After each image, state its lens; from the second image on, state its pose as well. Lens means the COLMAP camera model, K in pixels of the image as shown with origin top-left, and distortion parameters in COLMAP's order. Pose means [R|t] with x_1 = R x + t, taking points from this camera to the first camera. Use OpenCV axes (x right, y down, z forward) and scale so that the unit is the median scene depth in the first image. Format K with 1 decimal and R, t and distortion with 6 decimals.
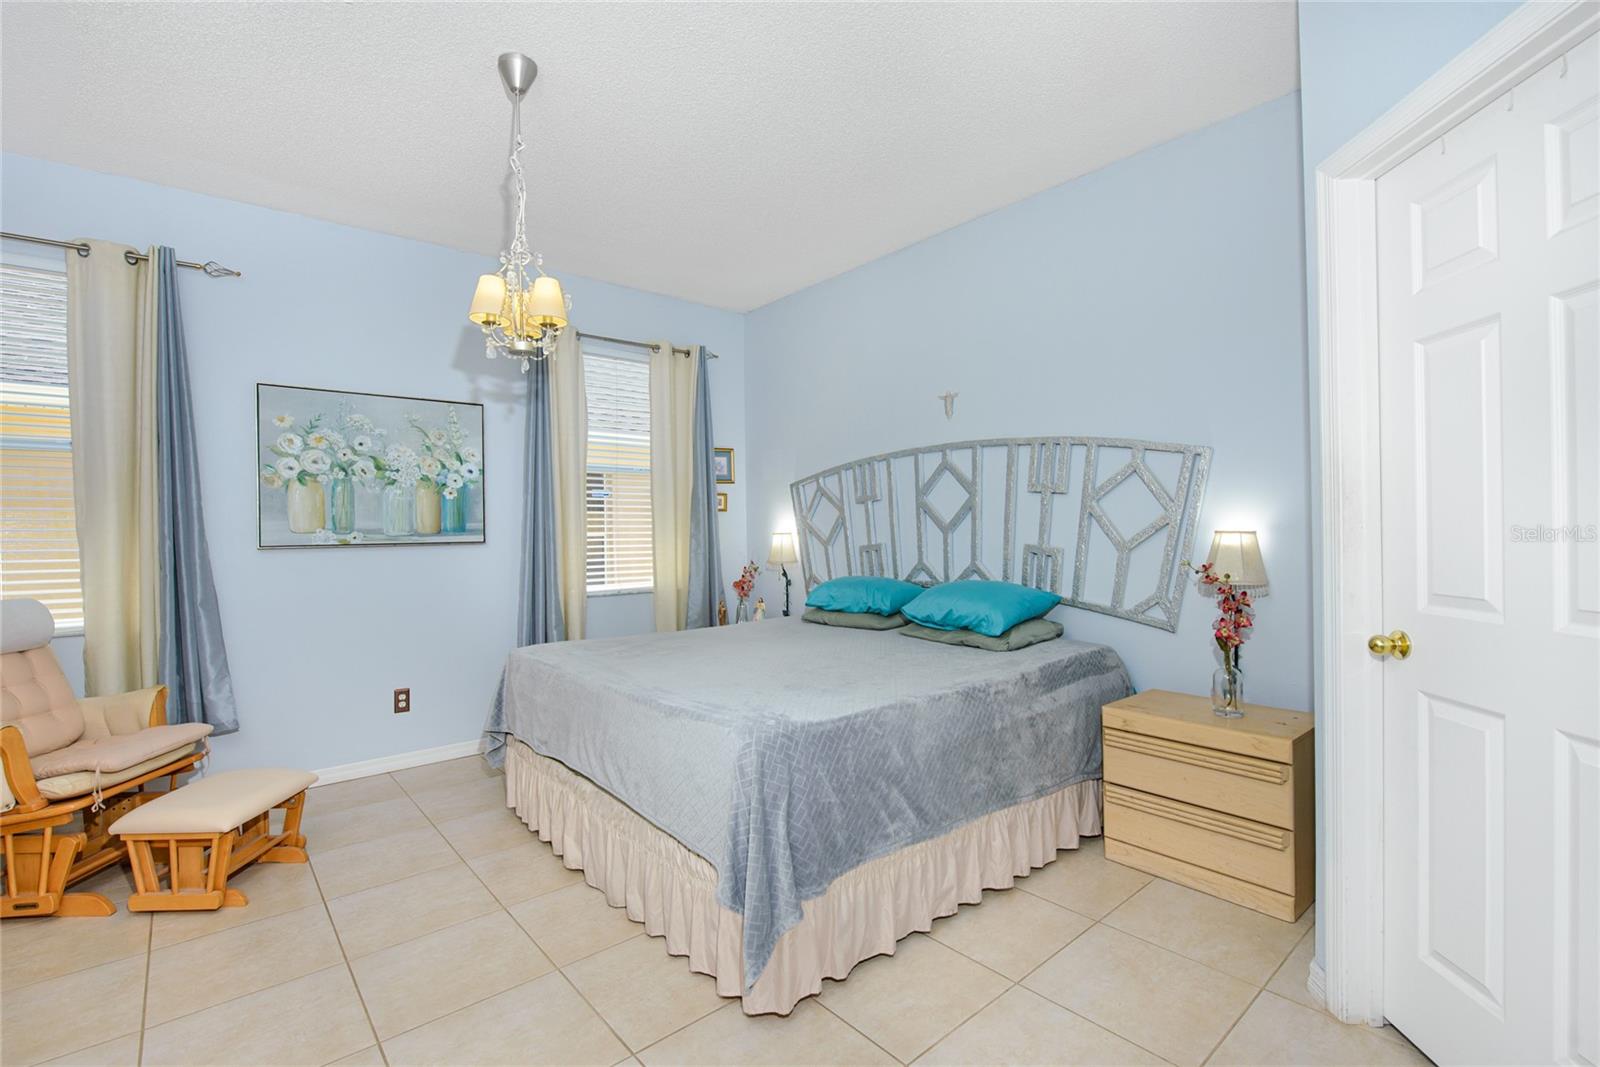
lens RADIAL K [[720.5, 0, 797.0], [0, 720.5, 528.9], [0, 0, 1]] dist [-0.018963, -0.000189]
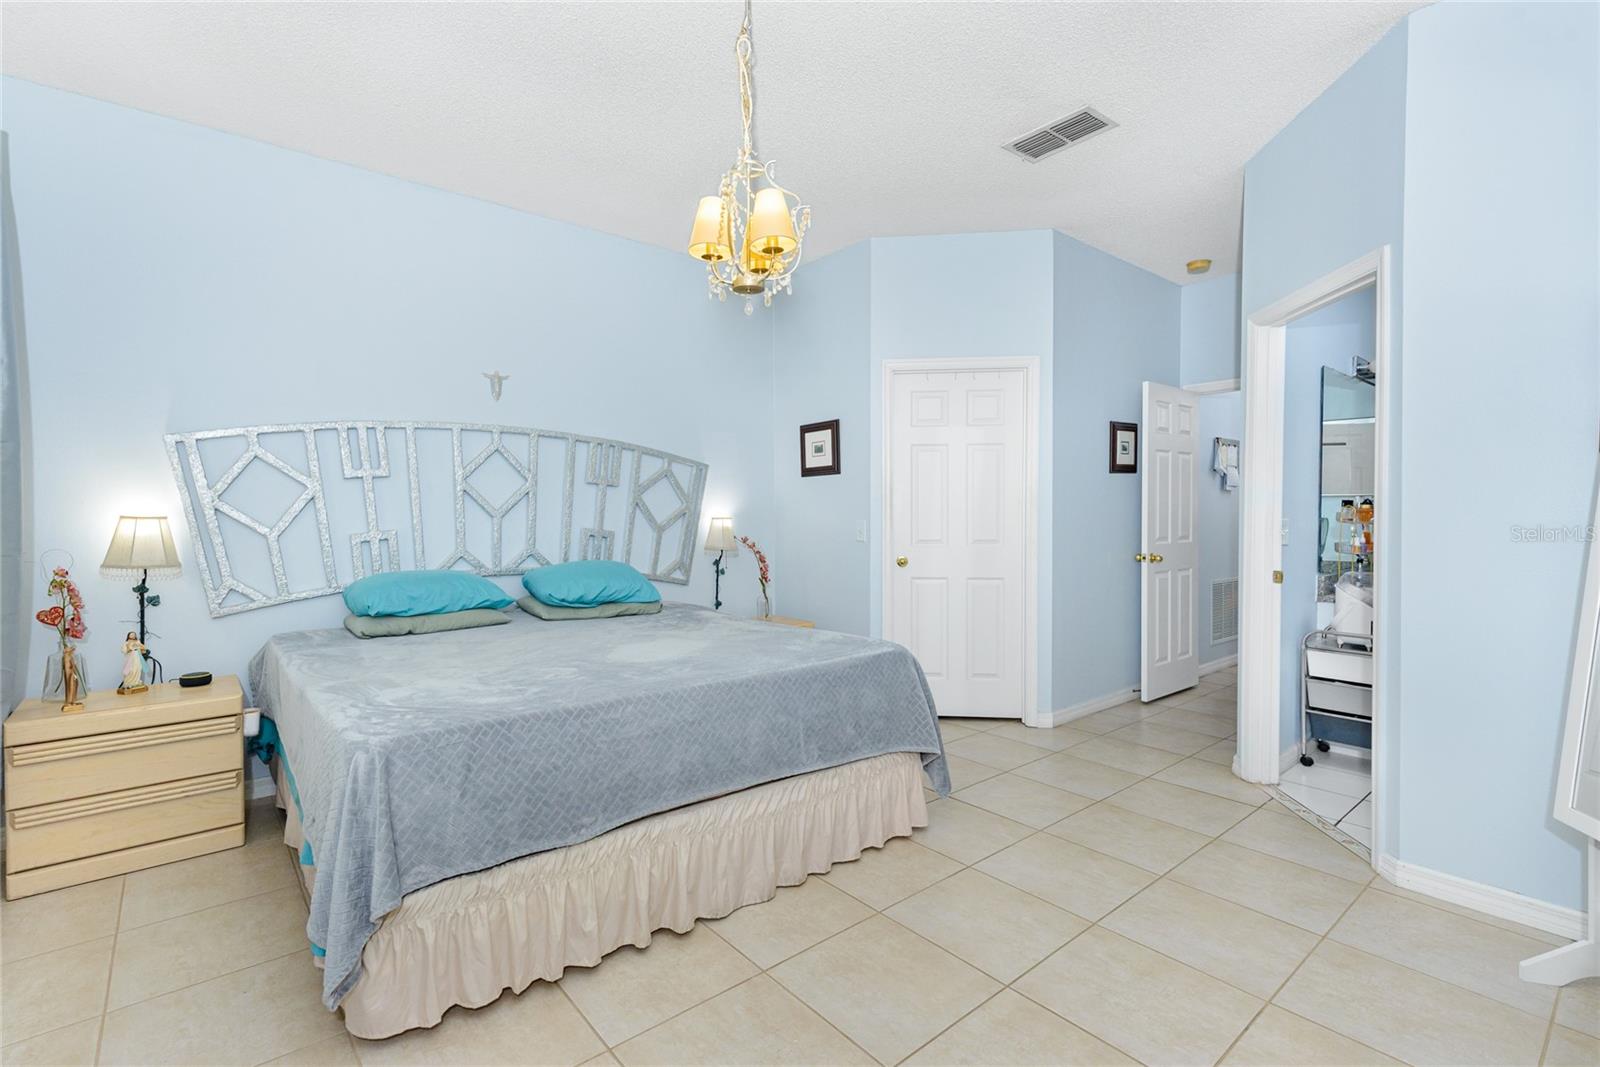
lens RADIAL K [[720.5, 0, 797.0], [0, 720.5, 528.9], [0, 0, 1]] dist [-0.018963, -0.000189]
pose [[0.014492, -0.004456, 0.999885, -0.825673], [-0.001049, 0.999989, 0.004472, 0.016394], [-0.999894, -0.001113, 0.014487, 0.644909]]
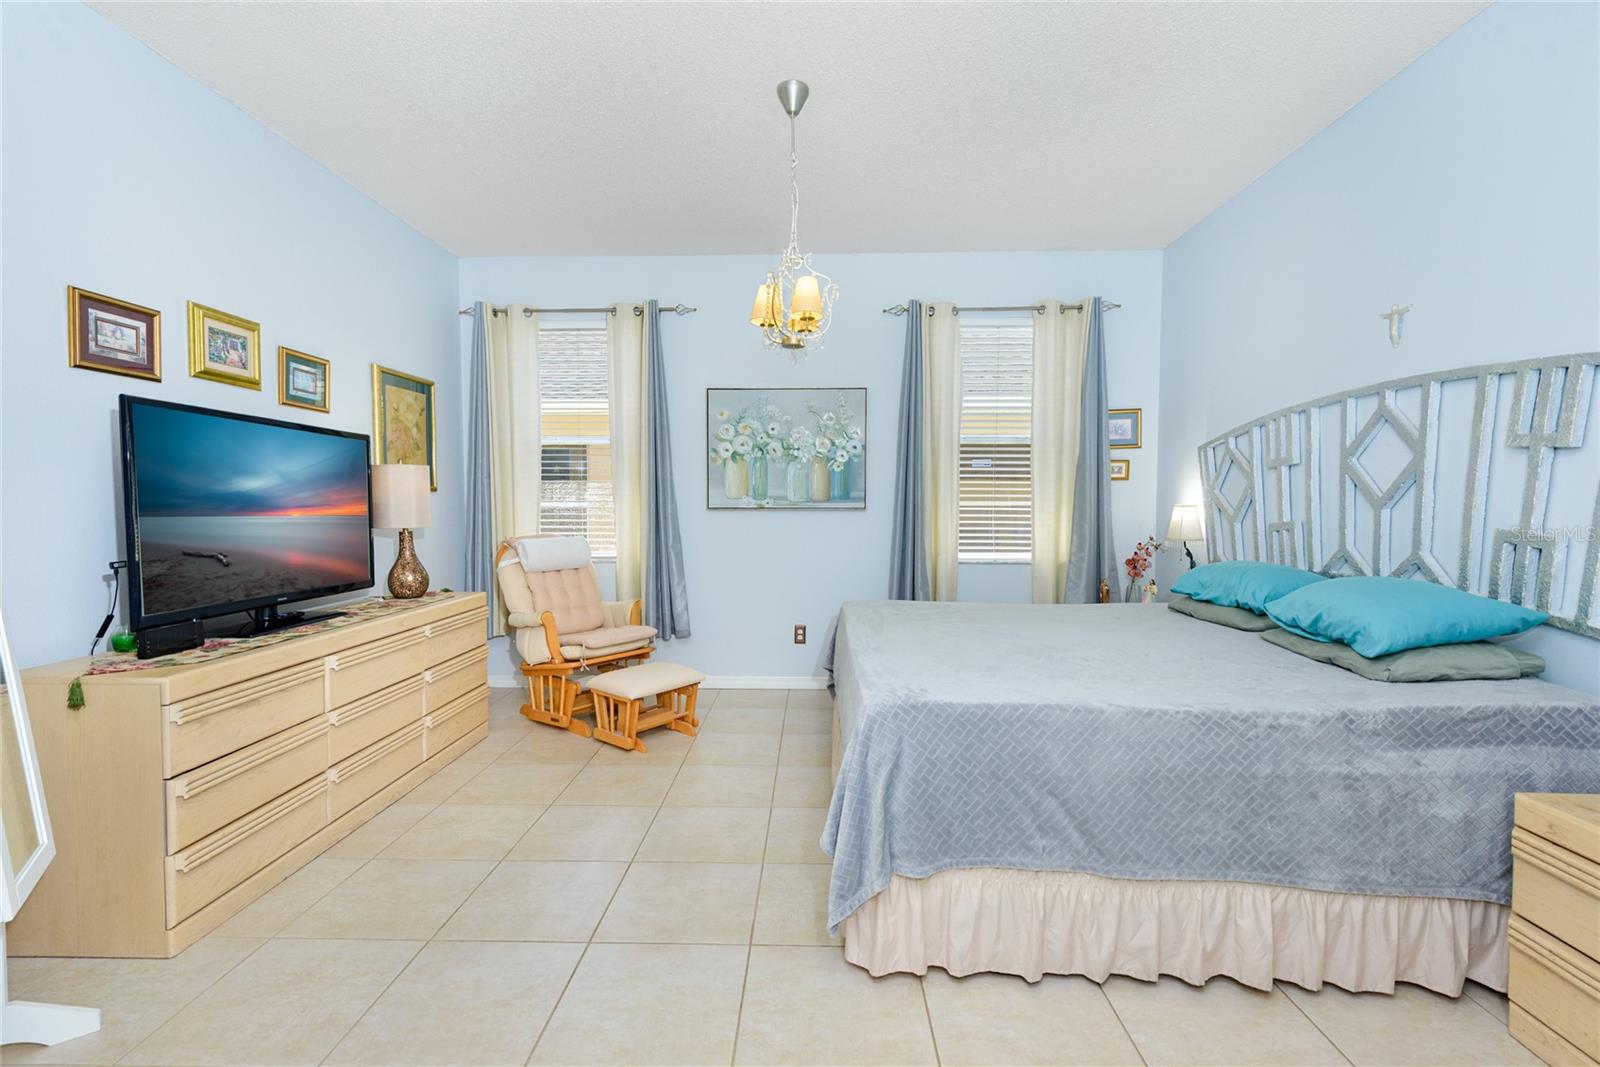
lens RADIAL K [[712.4, 0, 800.0], [0, 712.4, 533.5], [0, 0, 1]] dist [0.002397, -0.000305]
pose [[0.733698, 0.044933, -0.677988, 0.294272], [-0.010330, 0.998433, 0.054991, -0.003660], [0.679397, -0.033343, 0.733013, 0.103469]]
